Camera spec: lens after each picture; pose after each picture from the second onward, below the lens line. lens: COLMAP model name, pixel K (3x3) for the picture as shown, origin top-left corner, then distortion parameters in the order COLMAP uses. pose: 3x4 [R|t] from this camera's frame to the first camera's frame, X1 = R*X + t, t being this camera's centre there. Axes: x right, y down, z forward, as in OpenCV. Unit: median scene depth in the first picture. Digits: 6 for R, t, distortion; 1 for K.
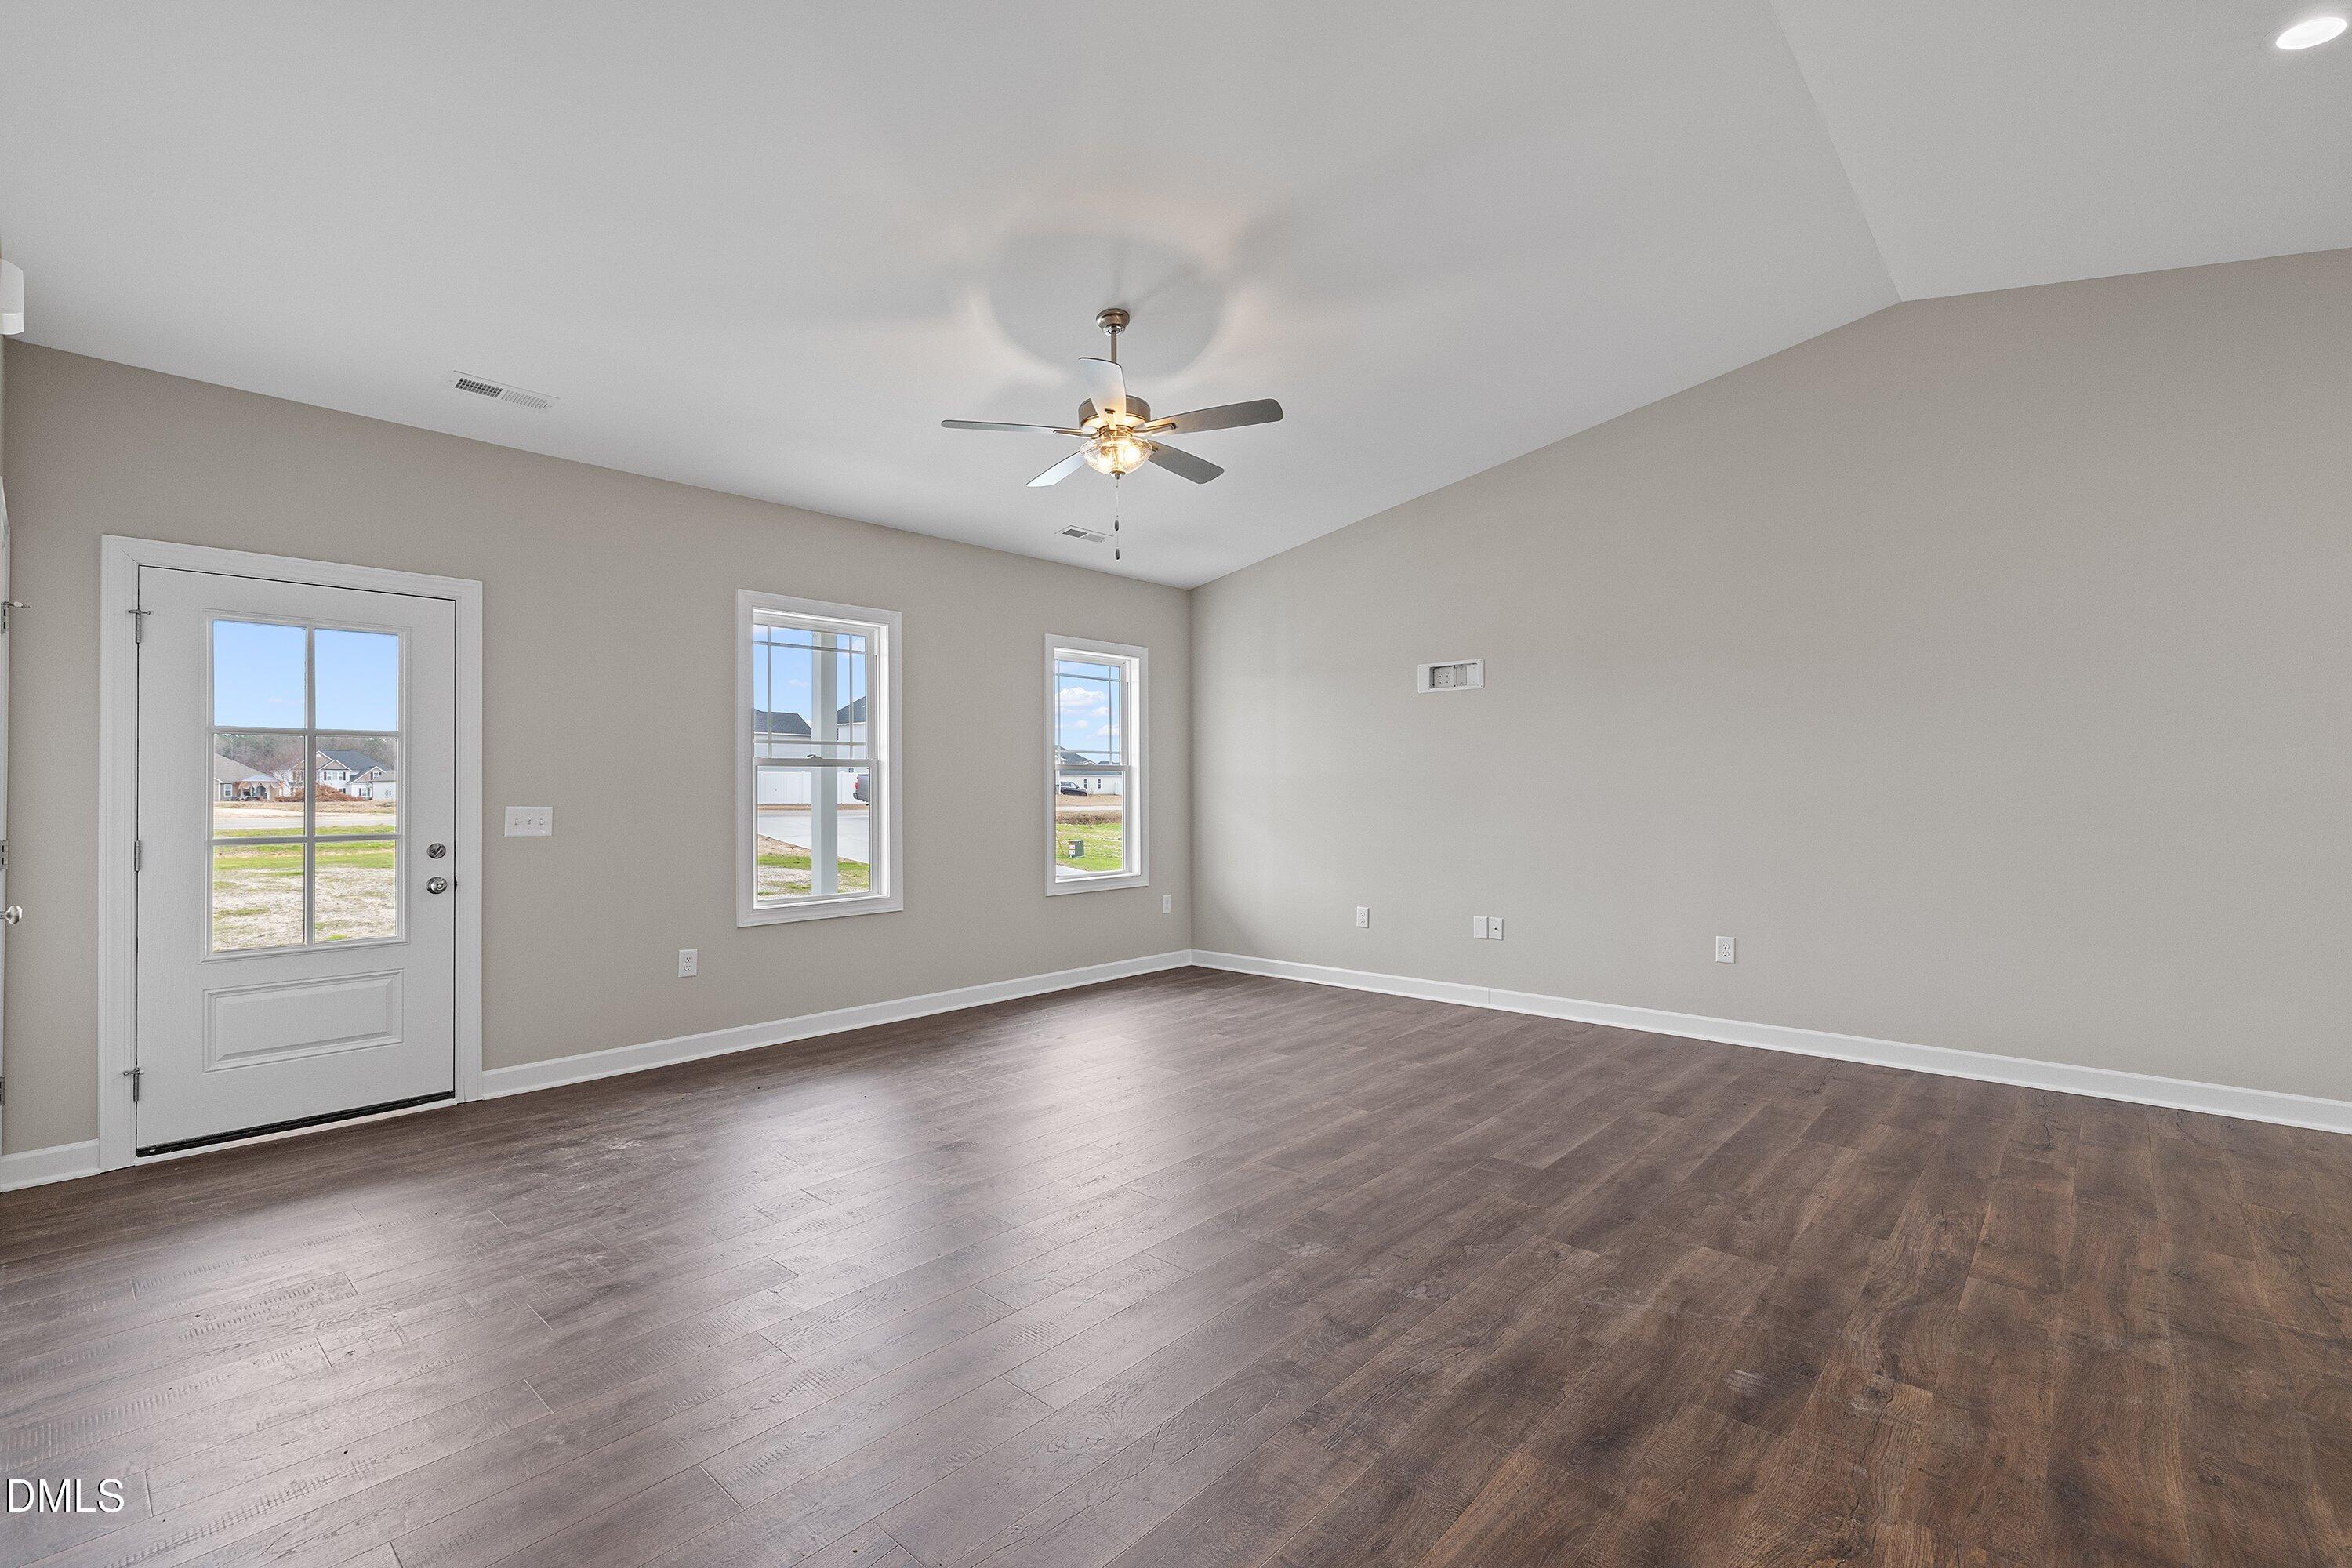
lens RADIAL K [[1028.7, 0, 1176.0], [0, 1028.7, 784.0], [0, 0, 1]] dist [-0.002594, 0.000178]
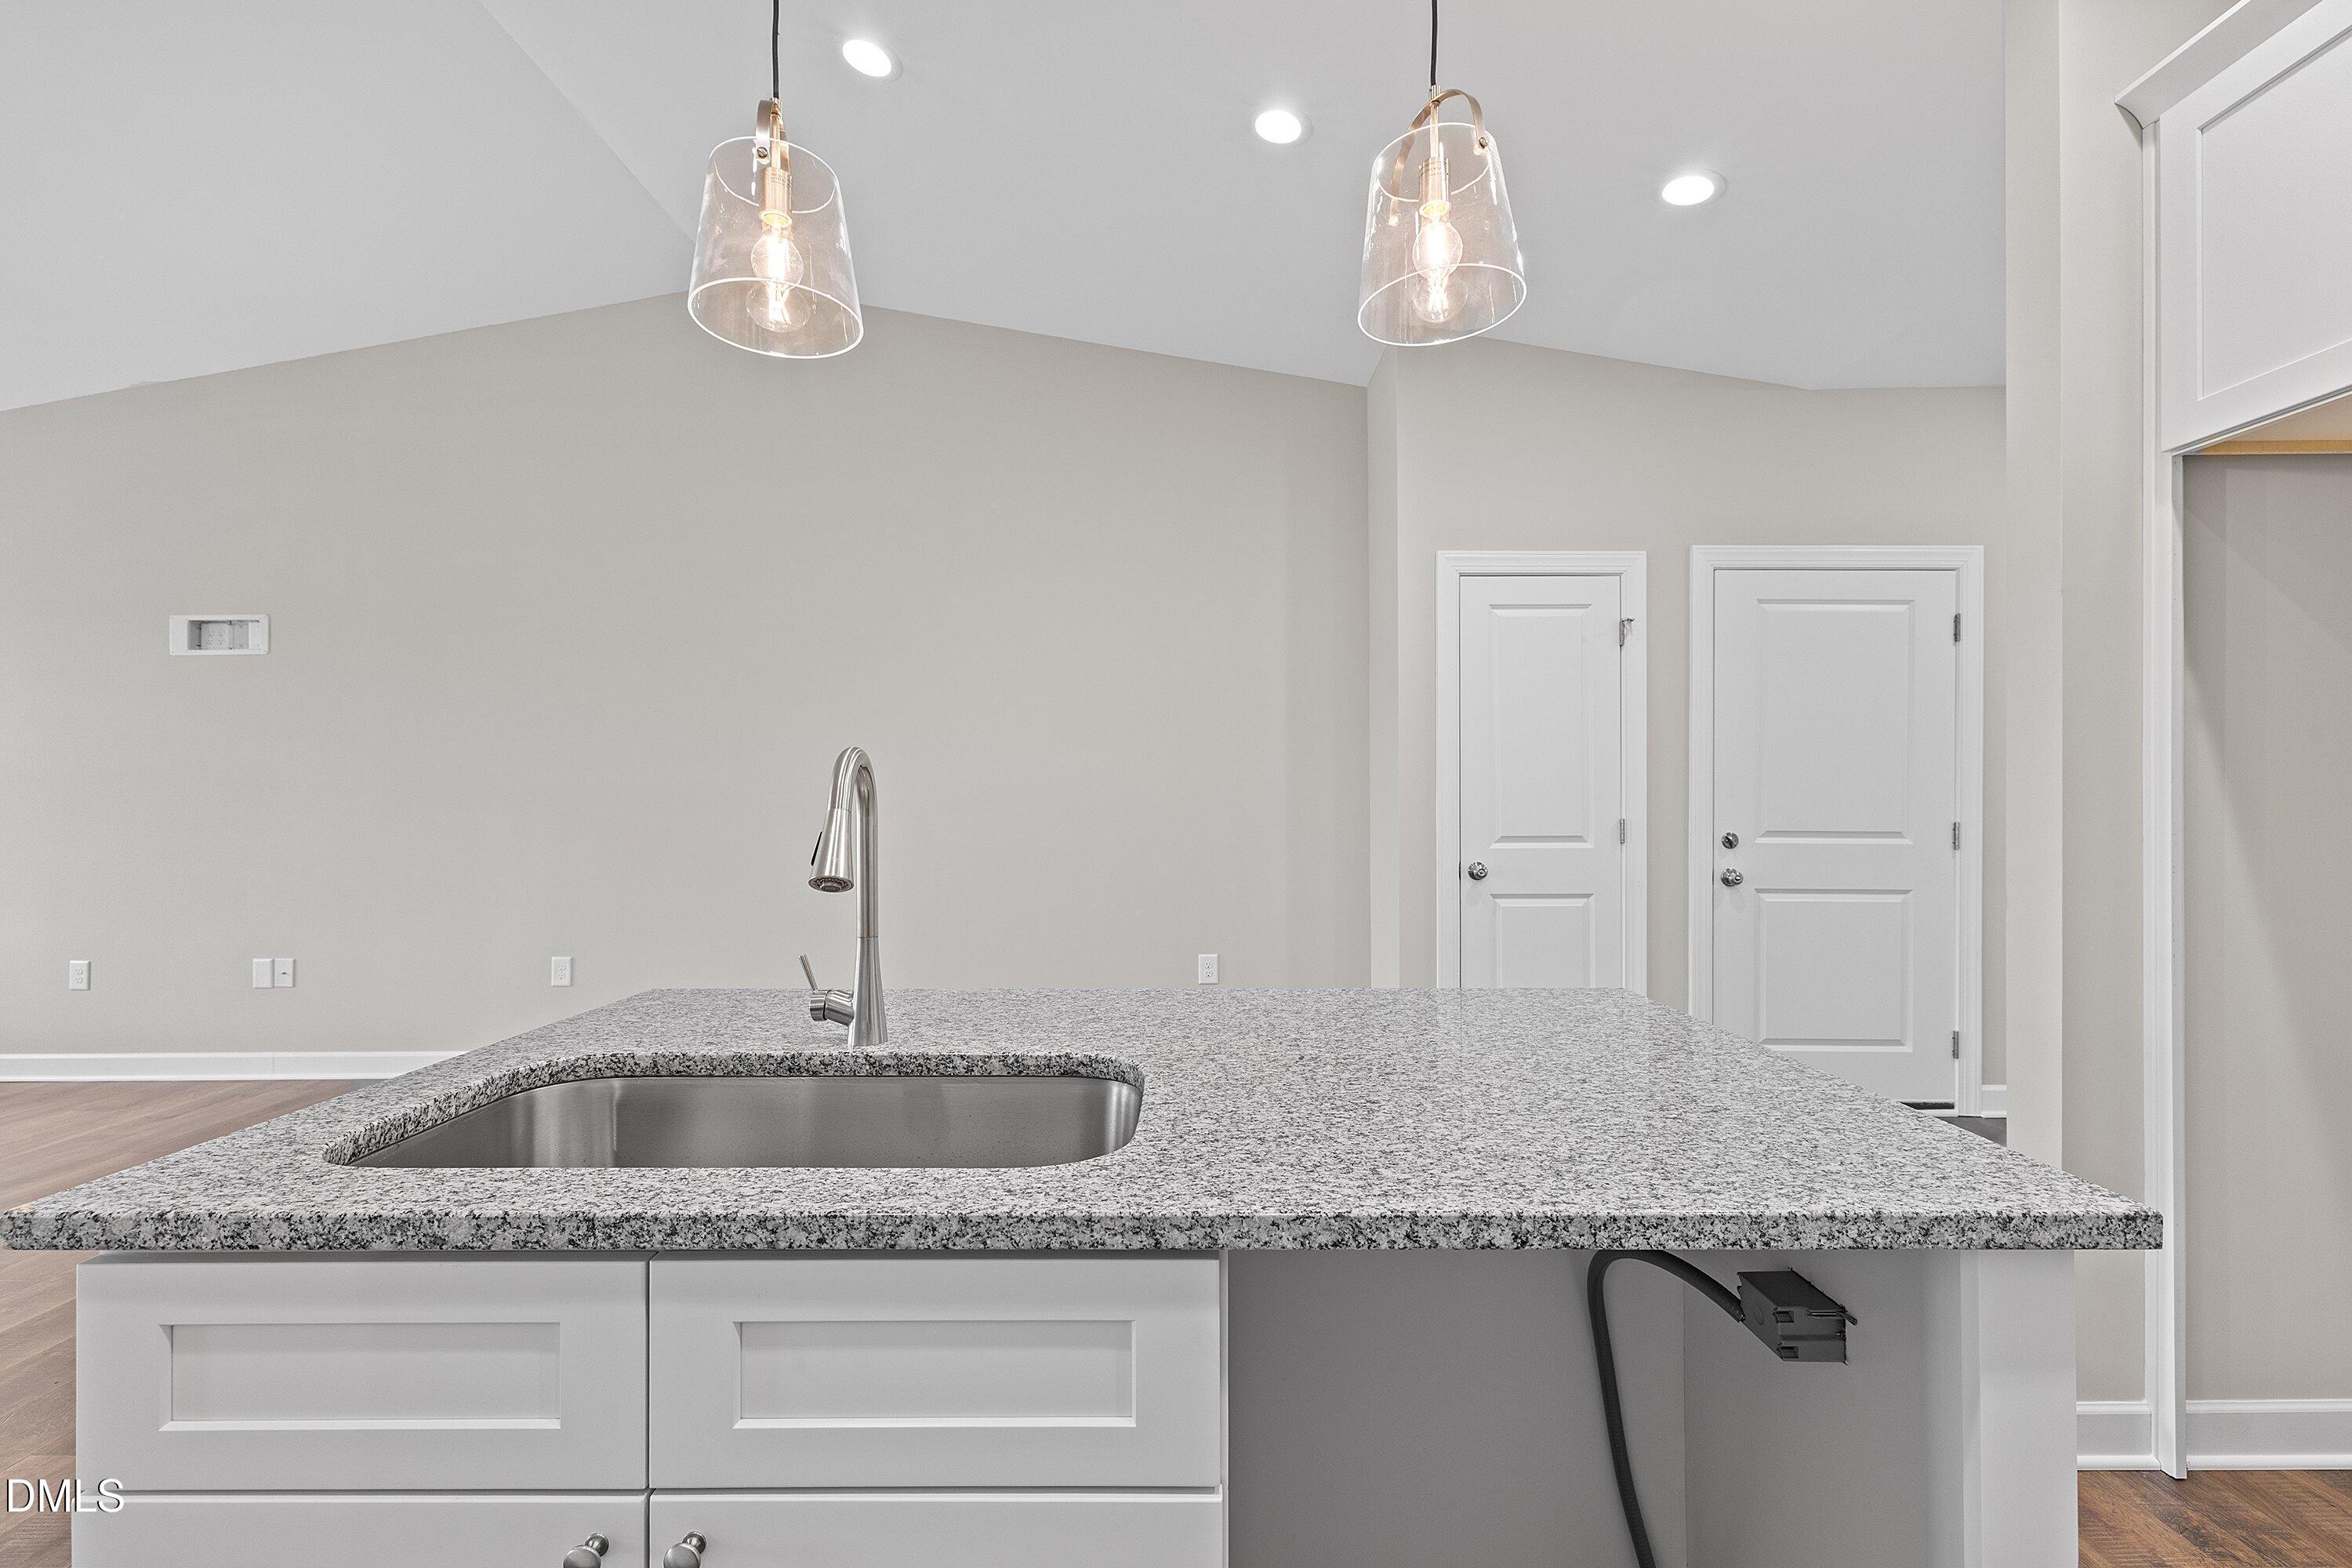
lens RADIAL K [[1013.6, 0, 1184.1], [0, 1013.6, 800.4], [0, 0, 1]] dist [0.001434, 0.000533]
pose [[0.741045, -0.000892, 0.671455, 0.517367], [-0.002453, 0.999989, 0.004036, 0.015679], [-0.671451, -0.004638, 0.741034, 0.003143]]
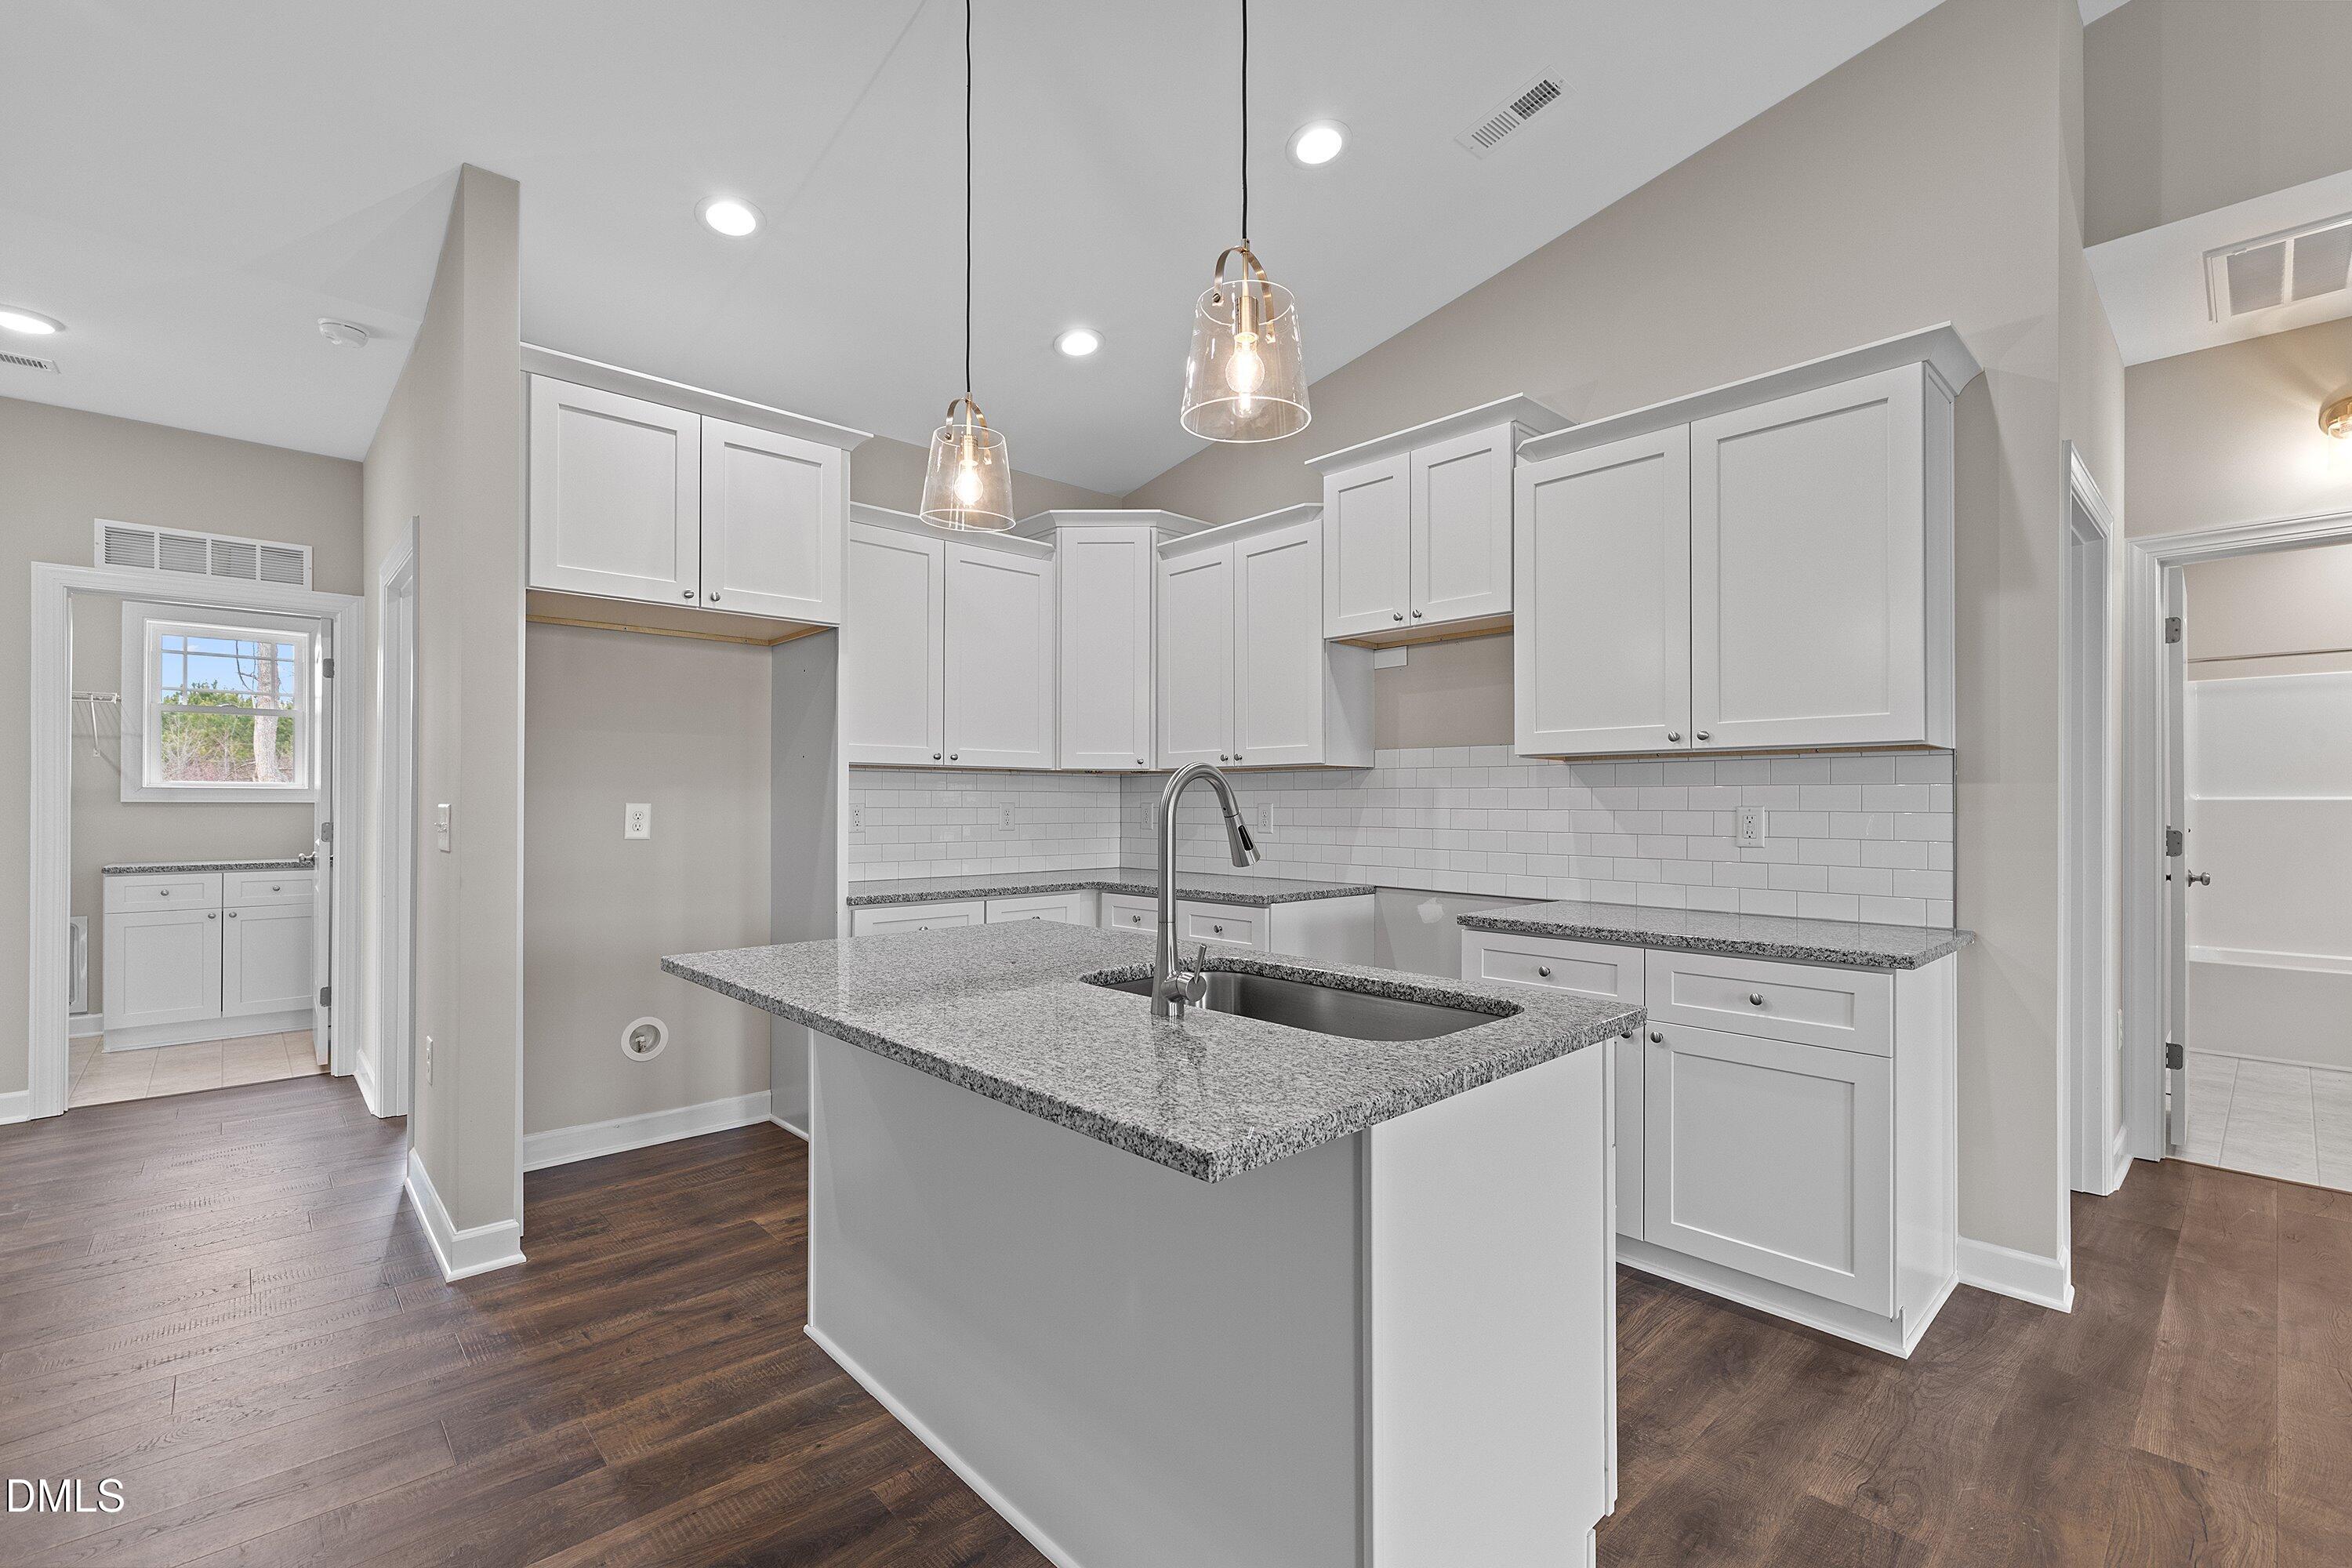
lens RADIAL K [[1013.6, 0, 1184.1], [0, 1013.6, 800.4], [0, 0, 1]] dist [0.001434, 0.000533]
pose [[-0.996860, 0.002686, 0.079137, 0.643825], [0.002138, 0.999973, -0.007003, 0.019057], [-0.079154, -0.006812, -0.996839, 0.825843]]
